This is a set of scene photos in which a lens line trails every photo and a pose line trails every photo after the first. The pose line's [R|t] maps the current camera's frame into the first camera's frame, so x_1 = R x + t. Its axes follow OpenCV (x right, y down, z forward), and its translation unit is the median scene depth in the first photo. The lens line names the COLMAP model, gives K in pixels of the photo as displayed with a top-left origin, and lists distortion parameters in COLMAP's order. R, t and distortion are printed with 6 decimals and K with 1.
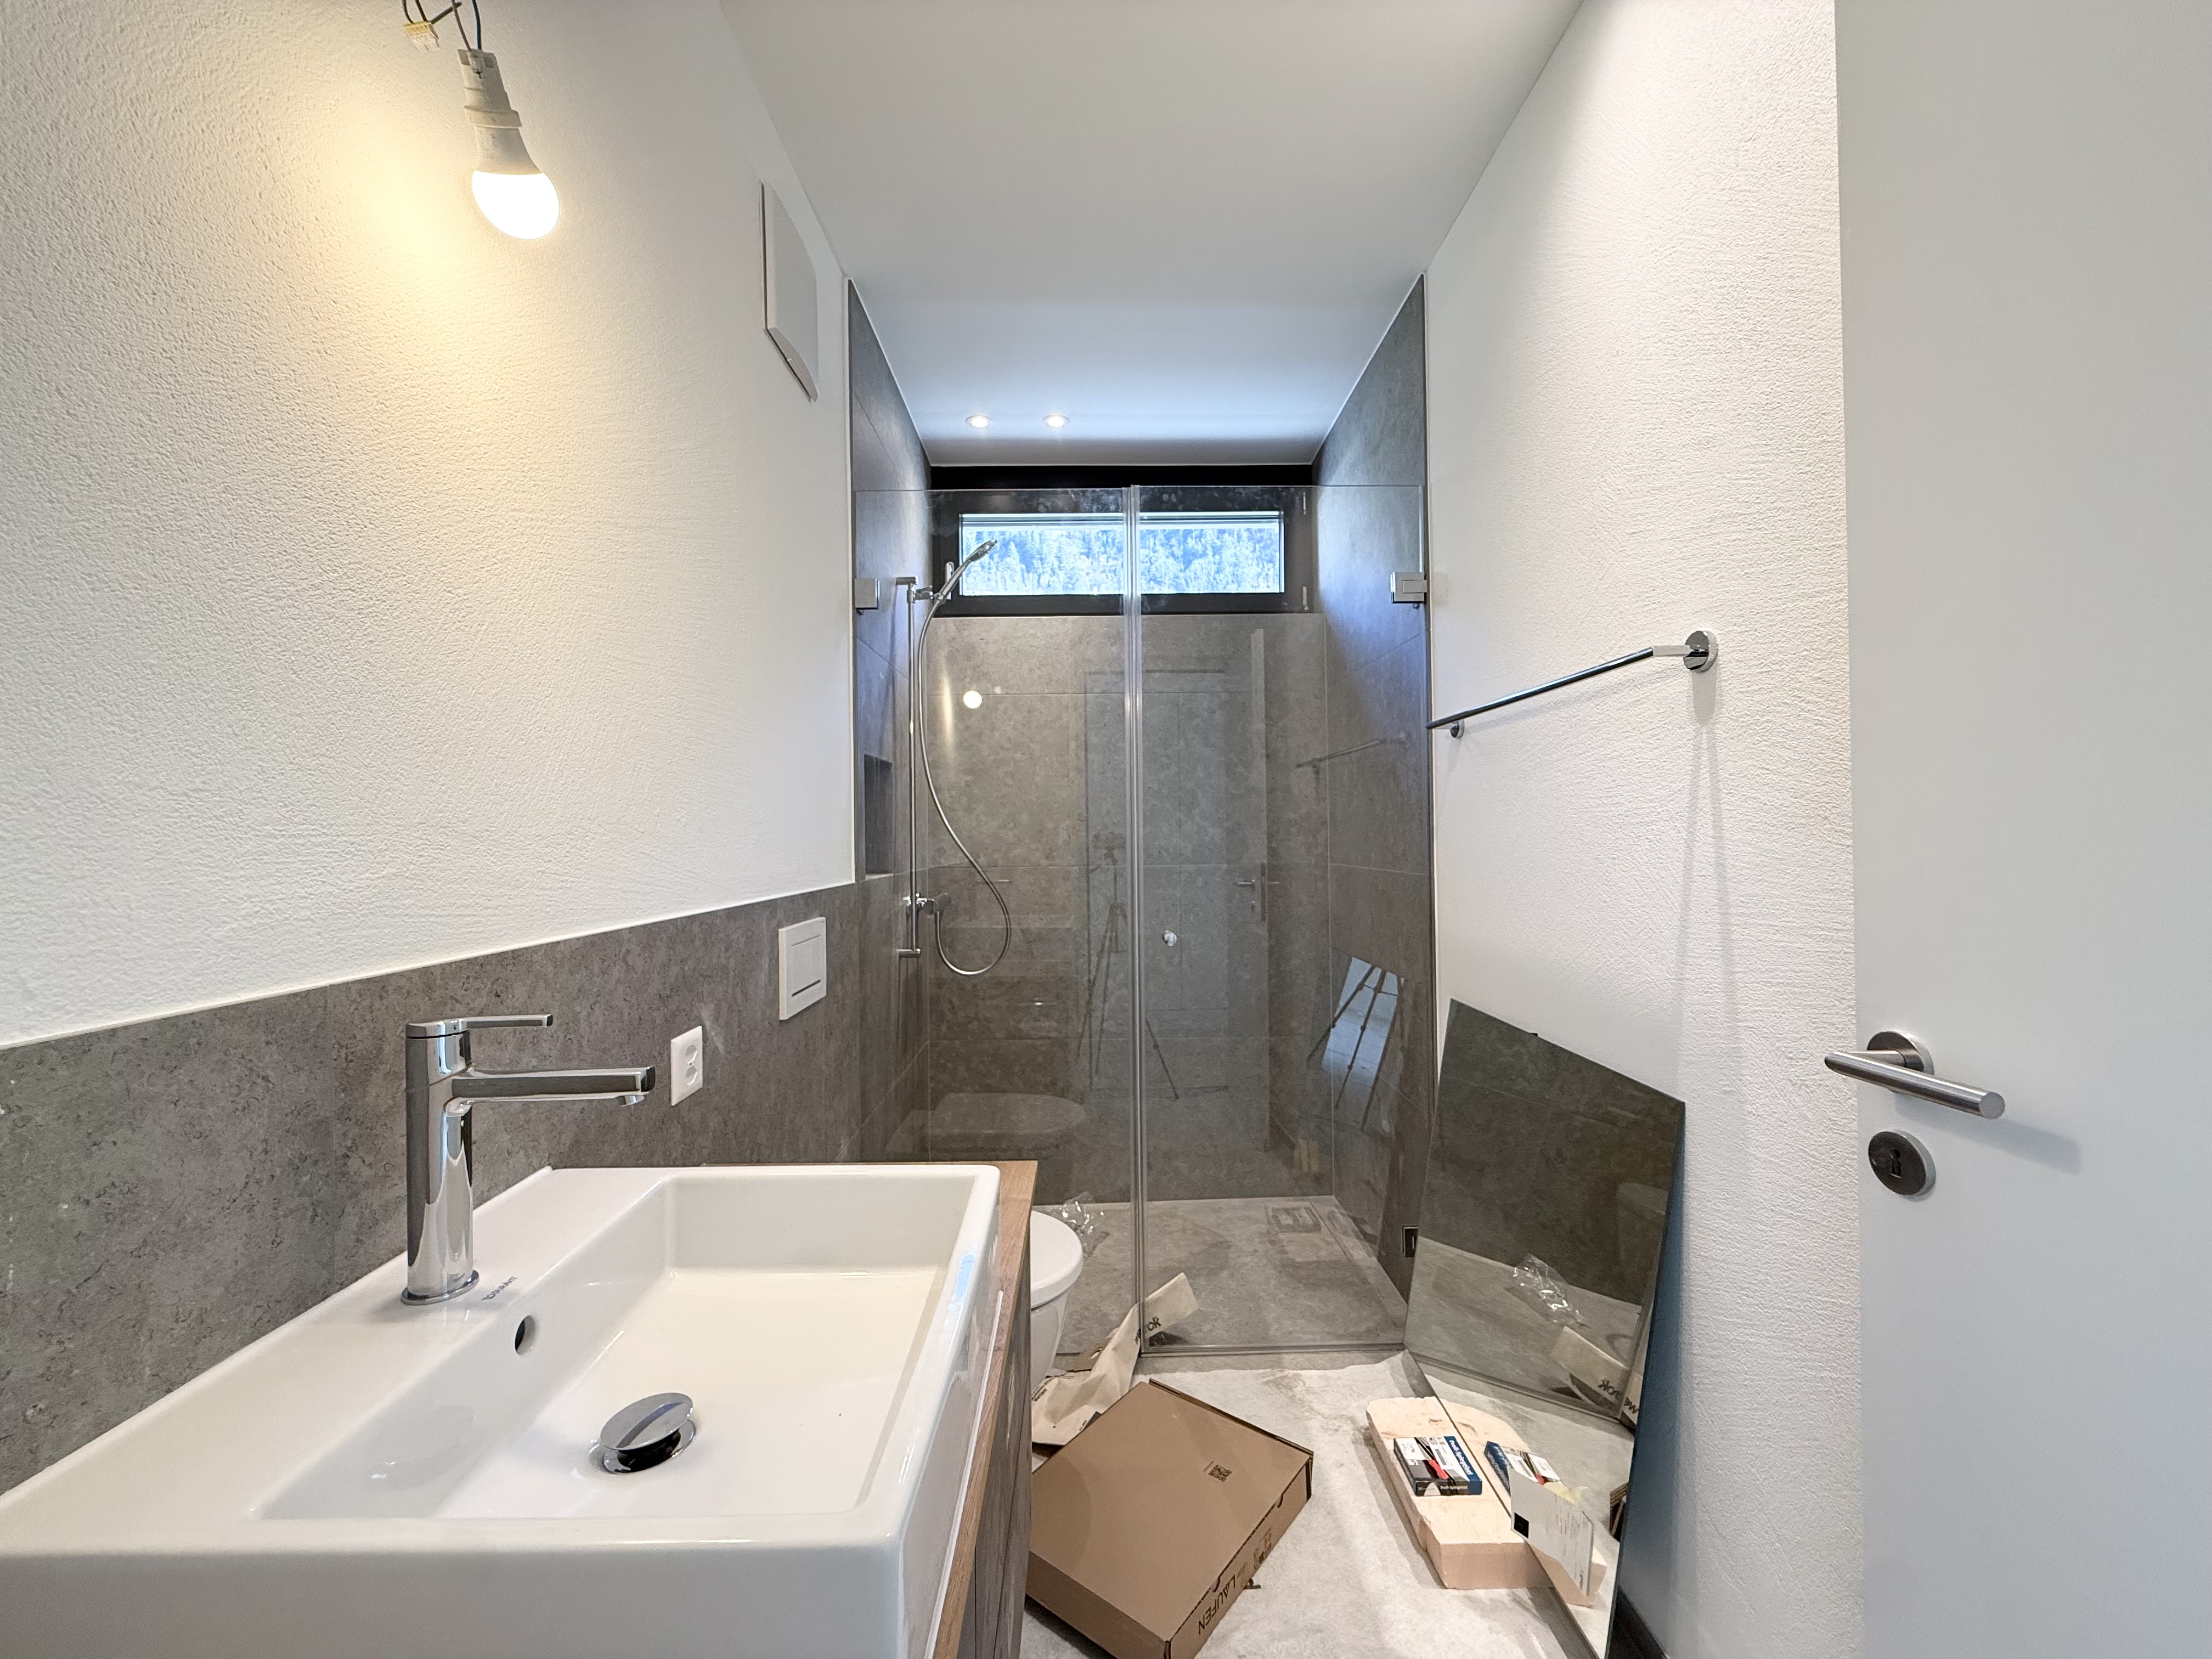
lens RADIAL K [[879.5, 0, 1102.0], [0, 879.5, 831.1], [0, 0, 1]] dist [0.001942, -0.000207]
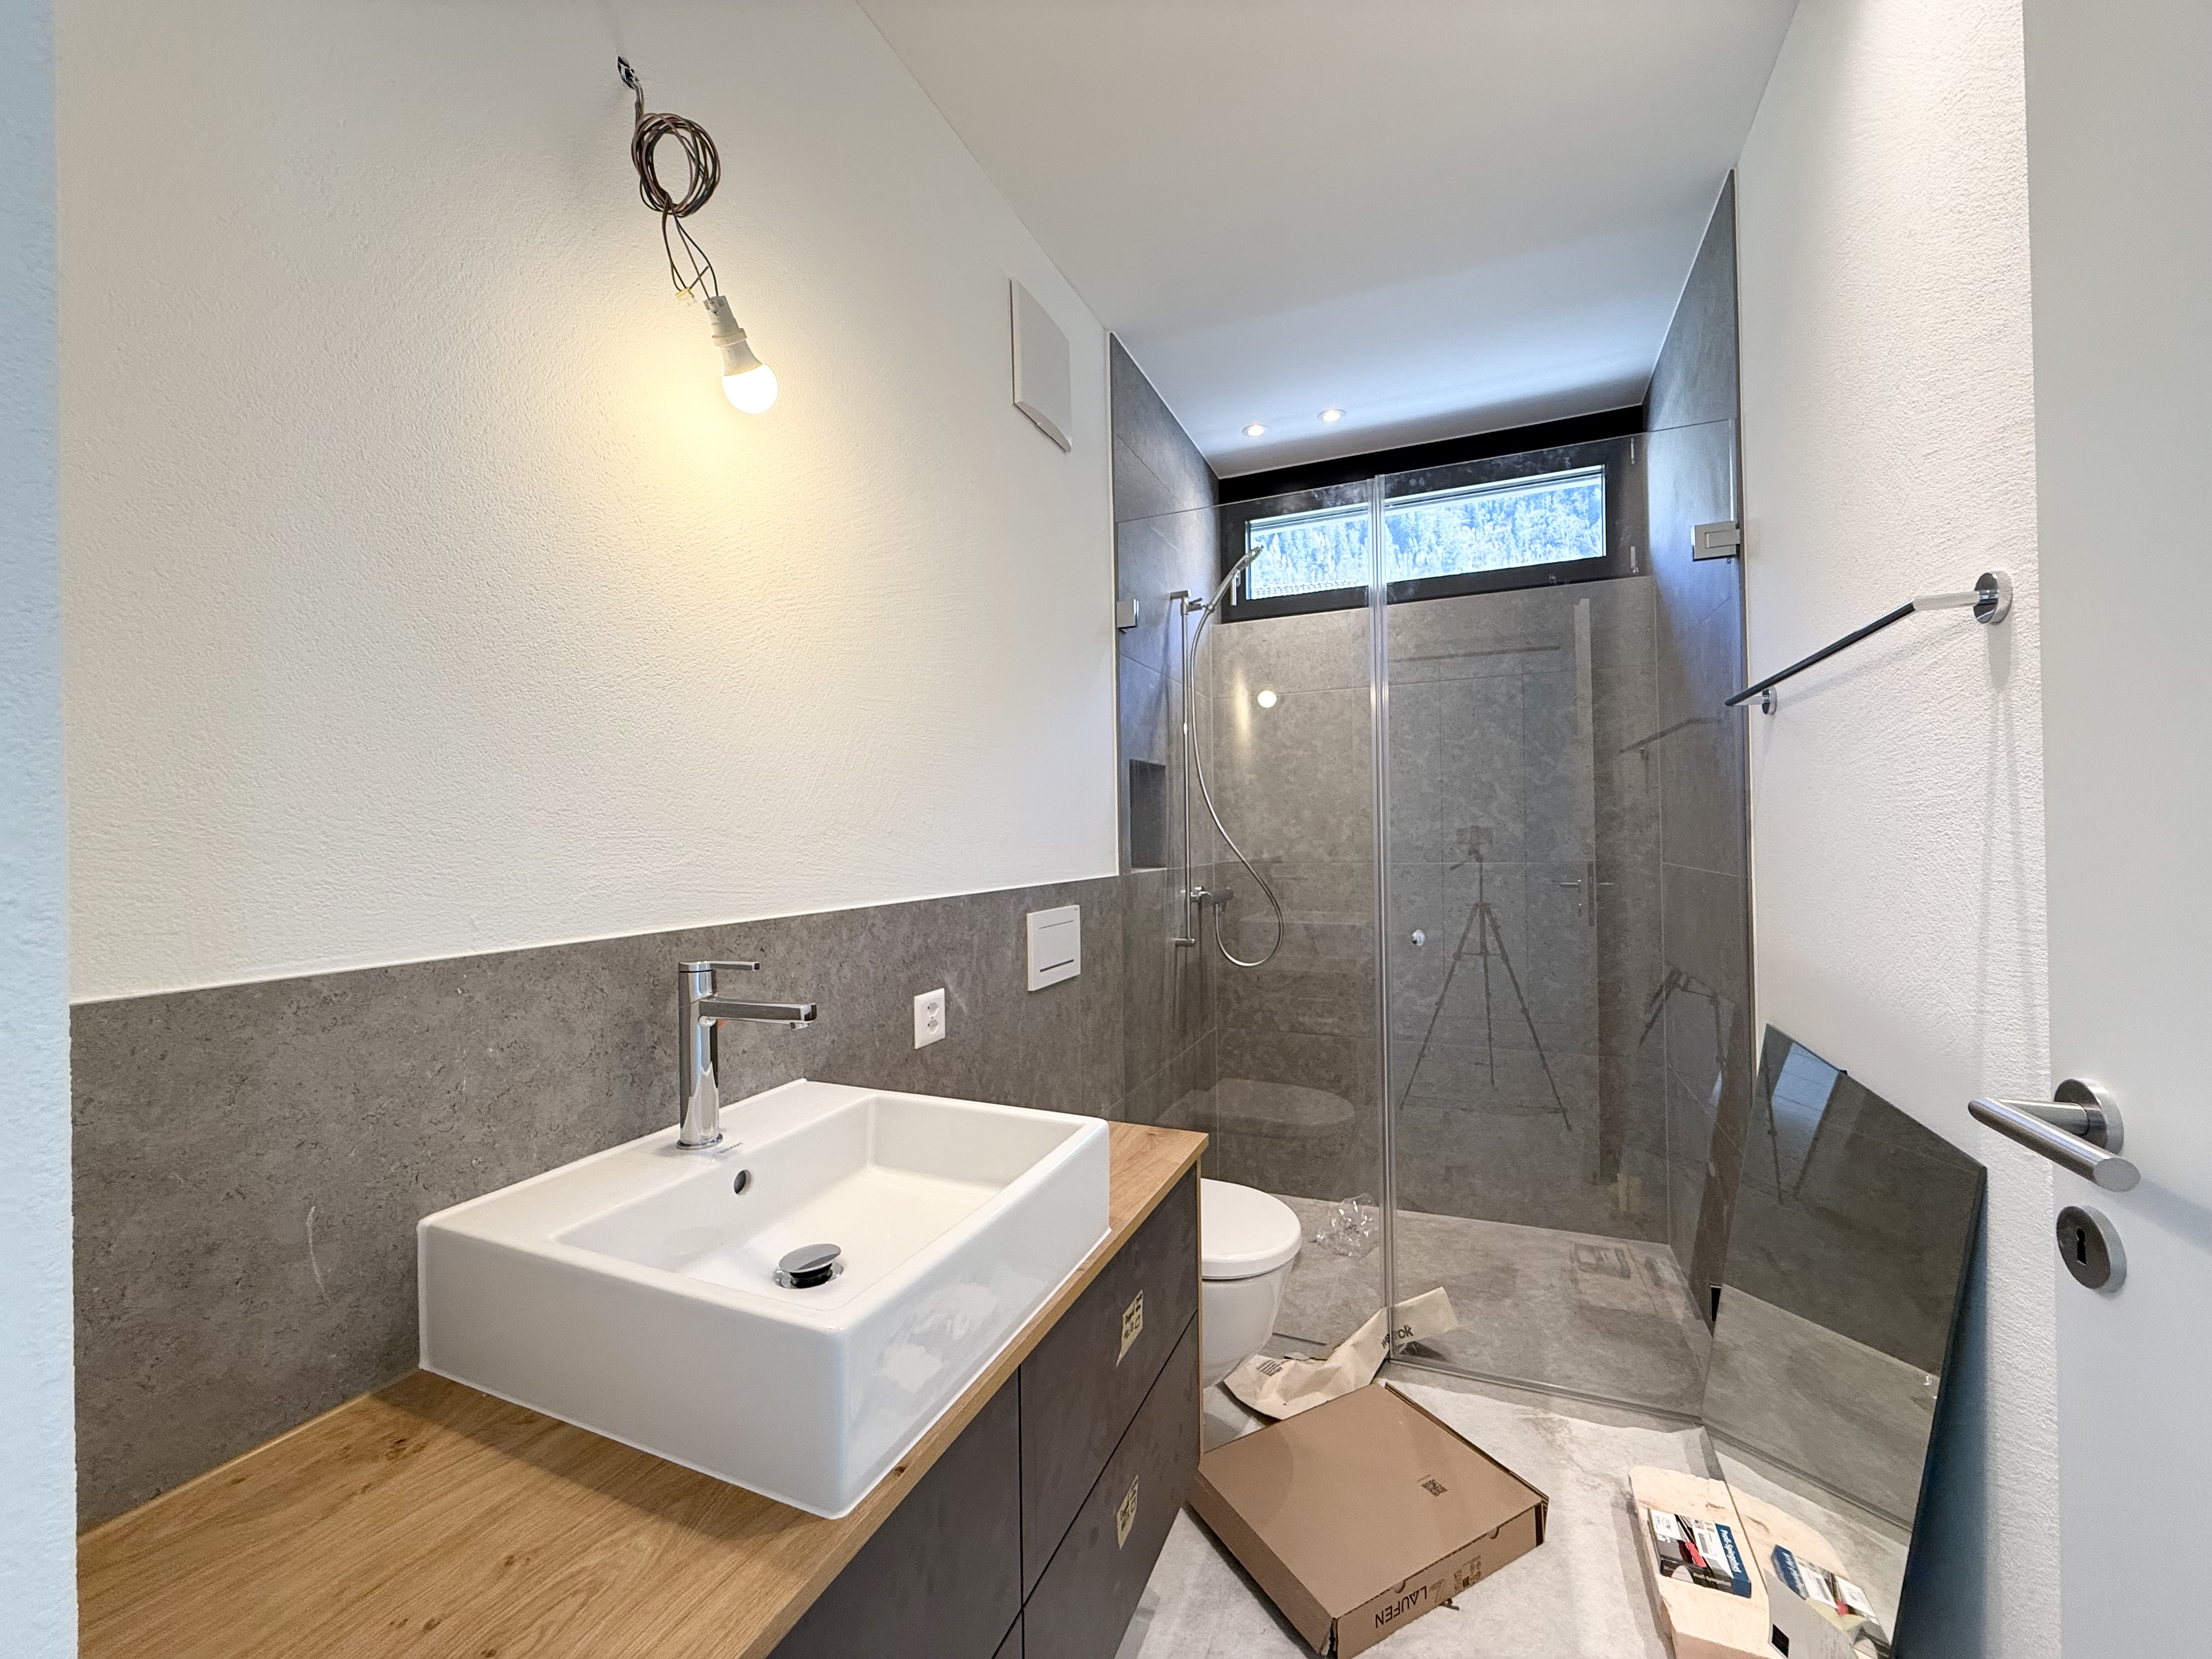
lens RADIAL K [[879.5, 0, 1102.0], [0, 879.5, 831.1], [0, 0, 1]] dist [0.001942, -0.000207]
pose [[0.916322, -0.004931, -0.400412, 0.186005], [0.007006, 0.999969, 0.003719, -0.002225], [0.400381, -0.006214, 0.916328, -0.033357]]
